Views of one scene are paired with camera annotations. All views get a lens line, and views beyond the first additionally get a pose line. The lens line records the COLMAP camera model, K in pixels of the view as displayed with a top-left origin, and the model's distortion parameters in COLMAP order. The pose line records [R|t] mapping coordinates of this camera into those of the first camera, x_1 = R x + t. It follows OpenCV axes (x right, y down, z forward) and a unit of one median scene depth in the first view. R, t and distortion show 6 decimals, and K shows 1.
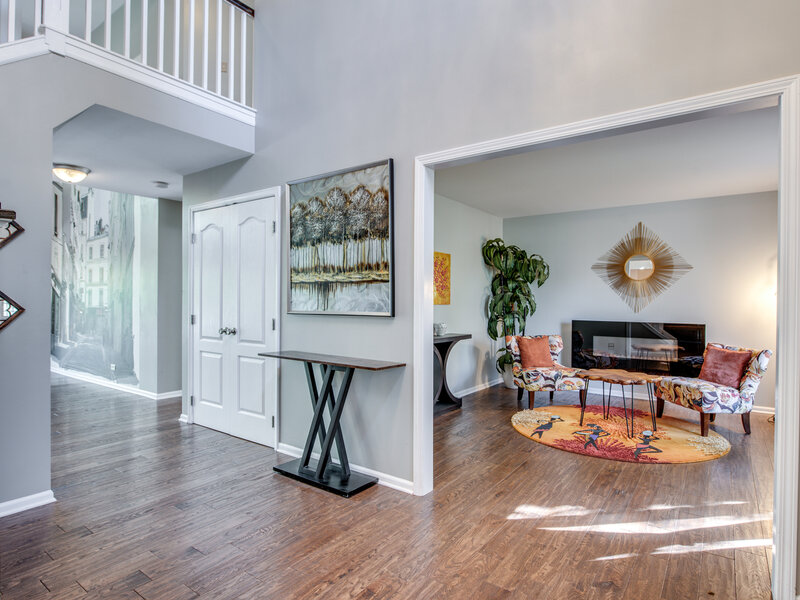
lens RADIAL K [[446.5, 0, 398.4], [0, 446.5, 298.8], [0, 0, 1]] dist [-0.005339, -0.002656]
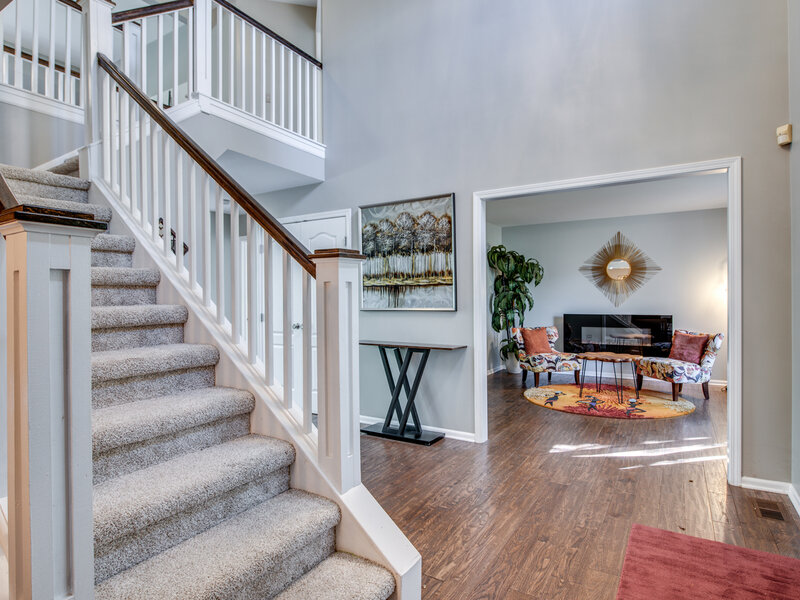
lens RADIAL K [[446.5, 0, 400.3], [0, 446.5, 299.2], [0, 0, 1]] dist [-0.005339, -0.002656]
pose [[0.997228, -0.013240, 0.073222, -0.218256], [0.013016, 0.999909, 0.003529, -0.002025], [-0.073262, -0.002566, 0.997309, -0.252333]]
